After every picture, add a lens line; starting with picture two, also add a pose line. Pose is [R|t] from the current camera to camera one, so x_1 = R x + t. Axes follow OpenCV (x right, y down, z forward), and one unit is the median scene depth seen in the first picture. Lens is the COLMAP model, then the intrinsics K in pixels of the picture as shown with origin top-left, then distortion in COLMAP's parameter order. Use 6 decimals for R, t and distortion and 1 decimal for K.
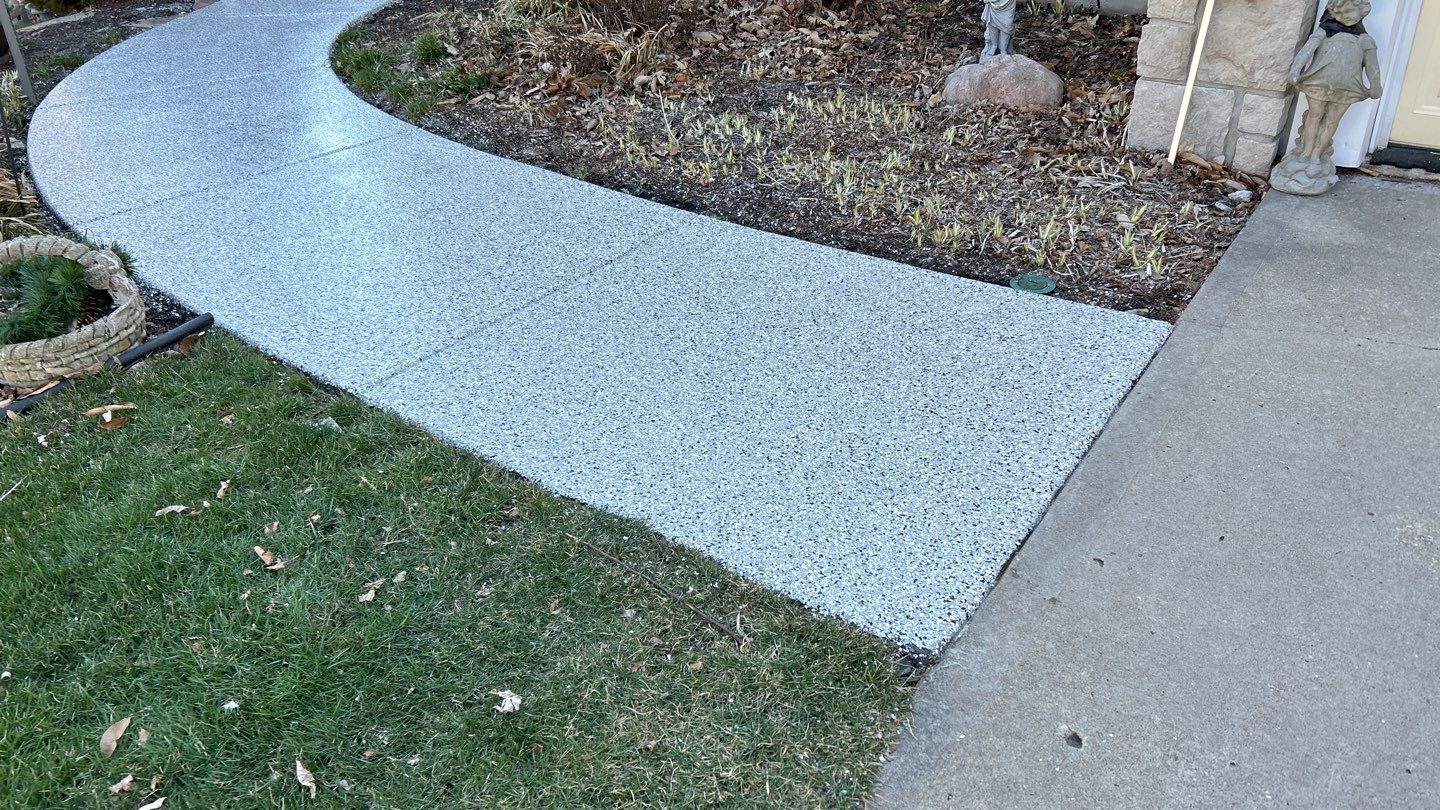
lens RADIAL K [[1065.9, 0, 740.8], [0, 1065.9, 409.3], [0, 0, 1]] dist [0.030658, -0.028268]
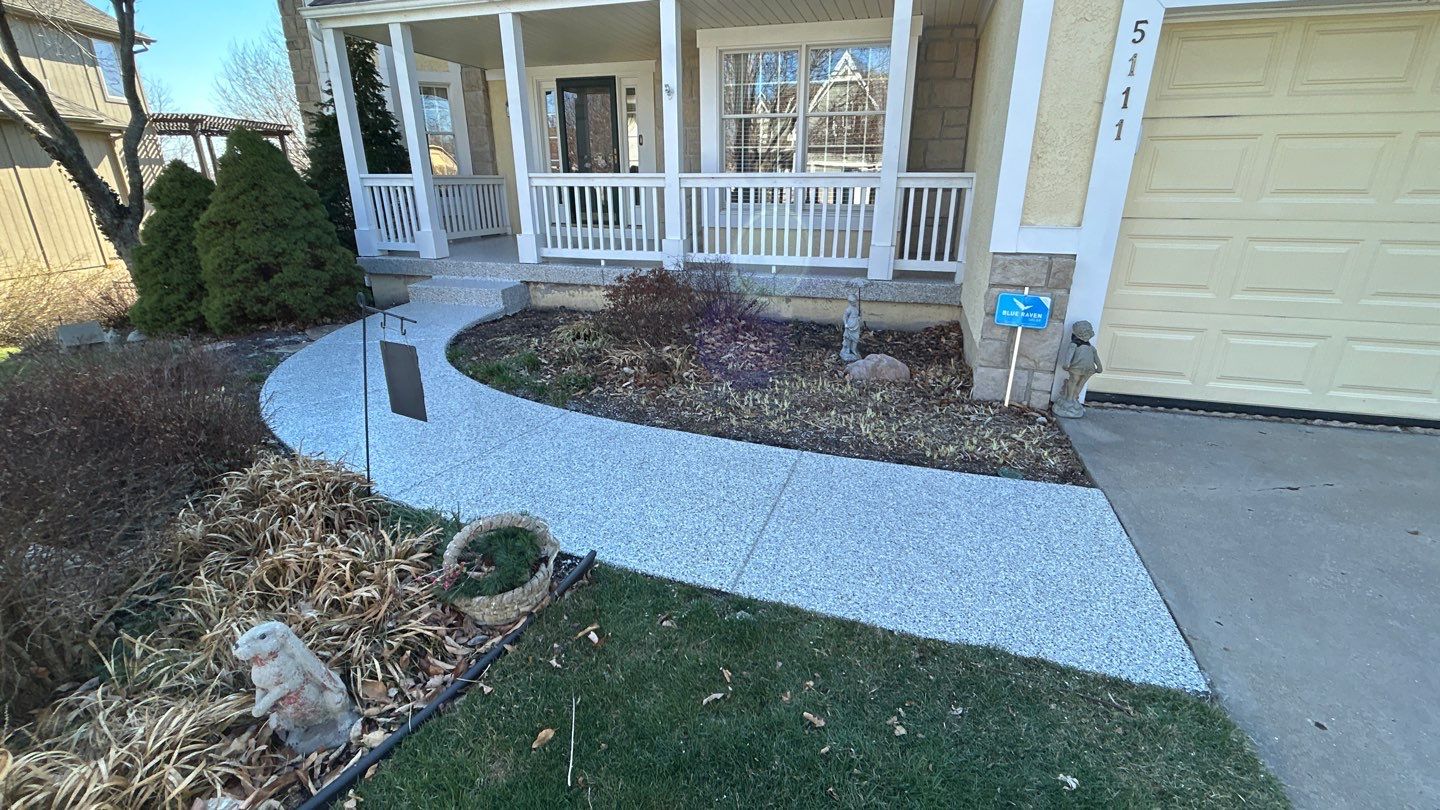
lens RADIAL K [[609.3, 0, 718.2], [0, 609.3, 404.0], [0, 0, 1]] dist [-0.002776, 0.002055]
pose [[0.947039, -0.064162, 0.314644, -0.582100], [0.129512, 0.972926, -0.191419, -0.102825], [-0.293843, 0.222031, 0.929709, 0.109581]]
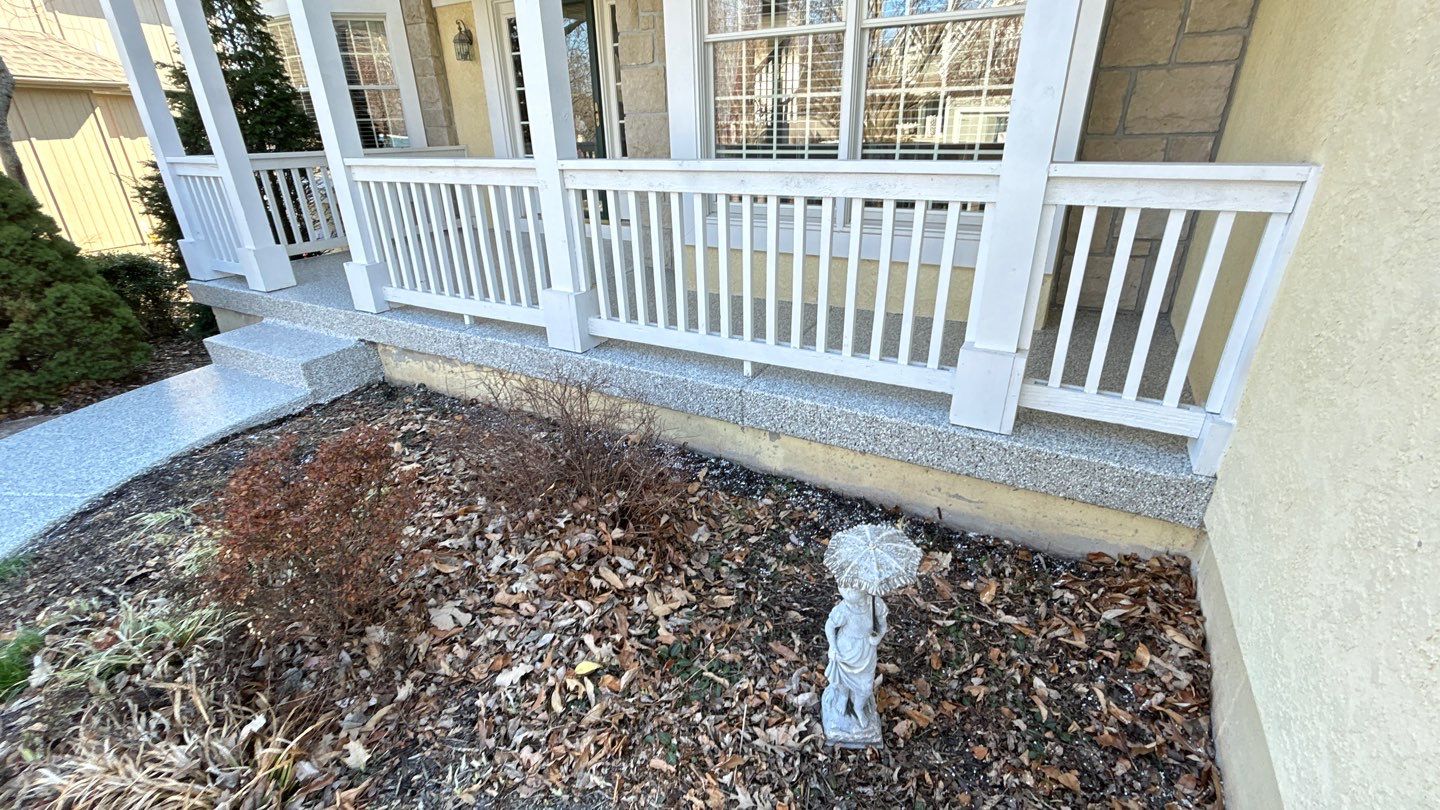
lens RADIAL K [[609.3, 0, 722.9], [0, 609.3, 402.0], [0, 0, 1]] dist [-0.002776, 0.002055]
pose [[0.993300, -0.018370, 0.114091, 0.205834], [0.034107, 0.989906, -0.137557, -0.804437], [-0.110413, 0.140526, 0.983901, 1.027895]]
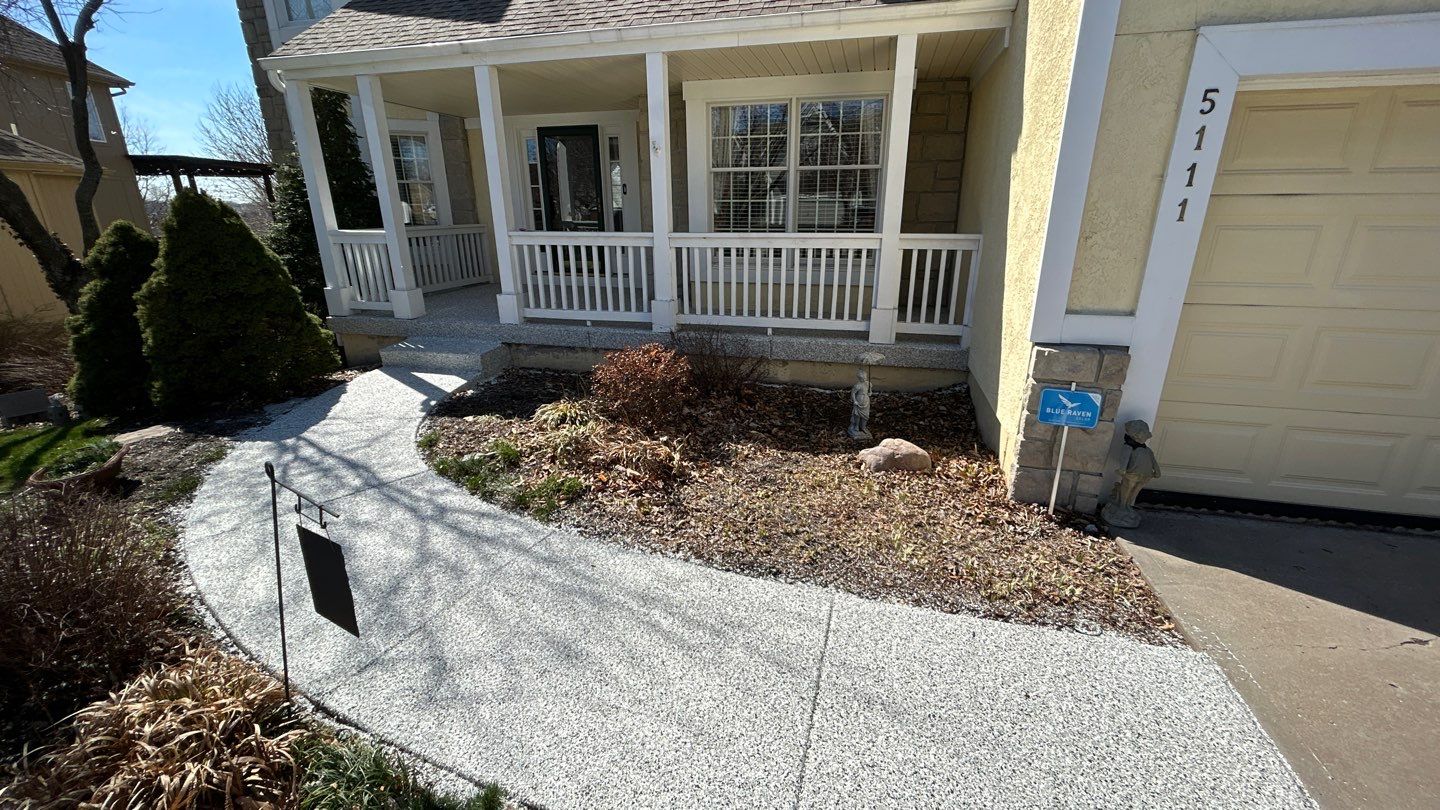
lens RADIAL K [[569.2, 0, 717.3], [0, 569.2, 405.5], [0, 0, 1]] dist [-0.001658, 0.000890]
pose [[0.933540, -0.076328, 0.350253, -0.541639], [0.155447, 0.966620, -0.203669, -0.363872], [-0.323016, 0.244579, 0.914244, 0.323432]]
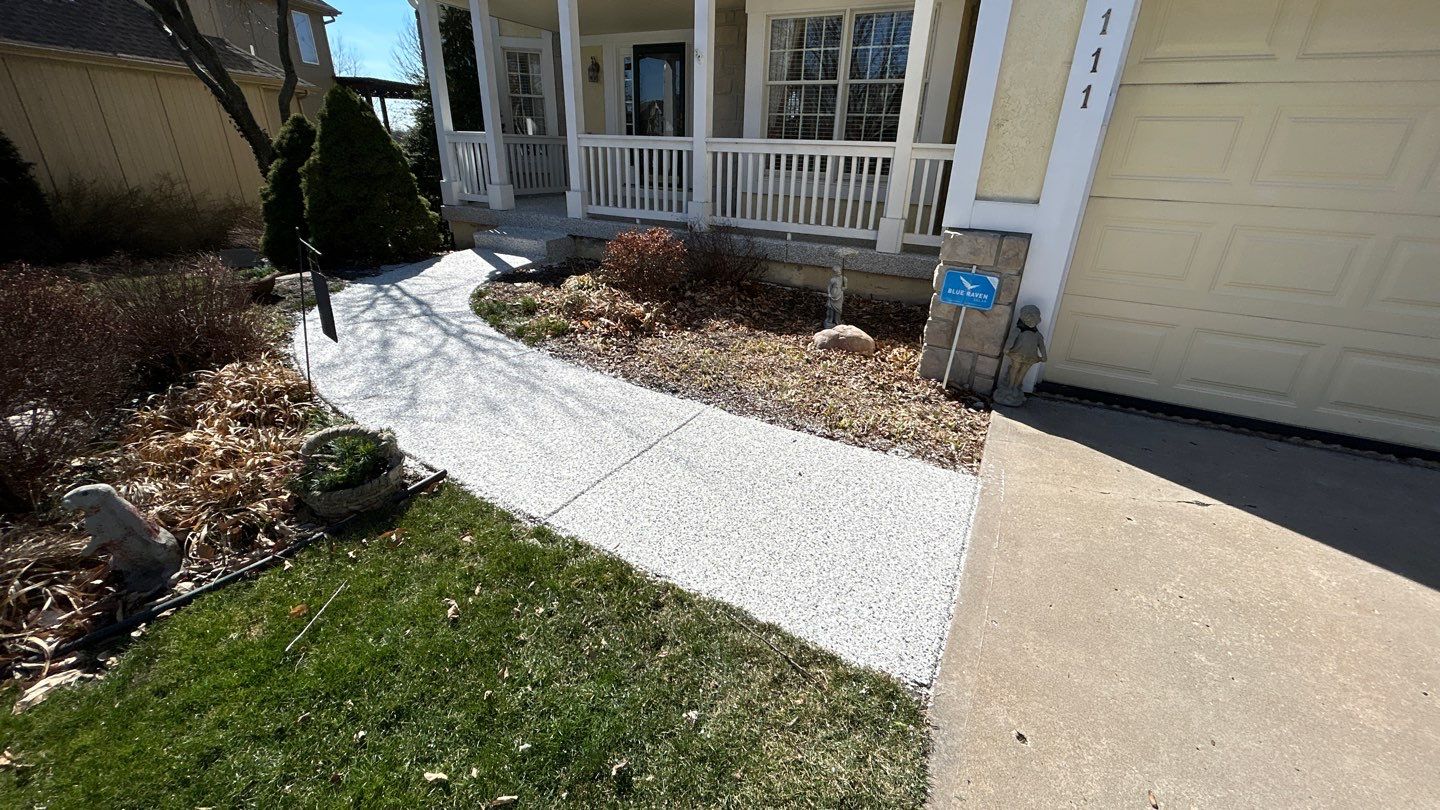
lens RADIAL K [[569.2, 0, 721.4], [0, 569.2, 402.9], [0, 0, 1]] dist [-0.001658, 0.000890]
pose [[0.989124, 0.019694, 0.145760, -0.195509], [0.000580, 0.990465, -0.137760, -0.068317], [-0.147084, 0.136346, 0.979682, 0.038426]]
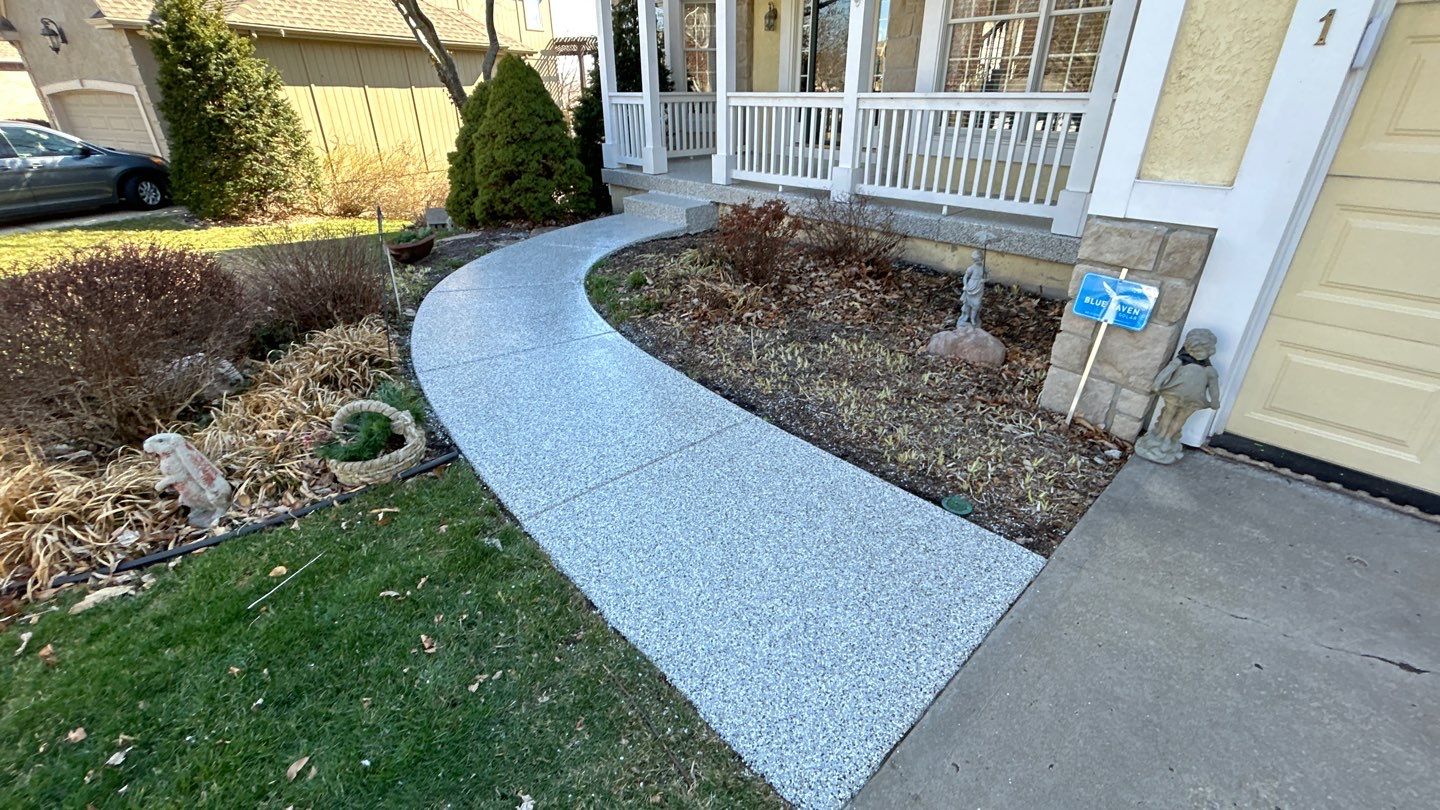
lens RADIAL K [[609.3, 0, 728.1], [0, 609.3, 401.2], [0, 0, 1]] dist [-0.002776, 0.002055]
pose [[0.979325, 0.129713, -0.155234, 0.072319], [-0.142117, 0.987255, -0.071629, -0.160530], [0.143965, 0.092210, 0.985277, 0.089027]]
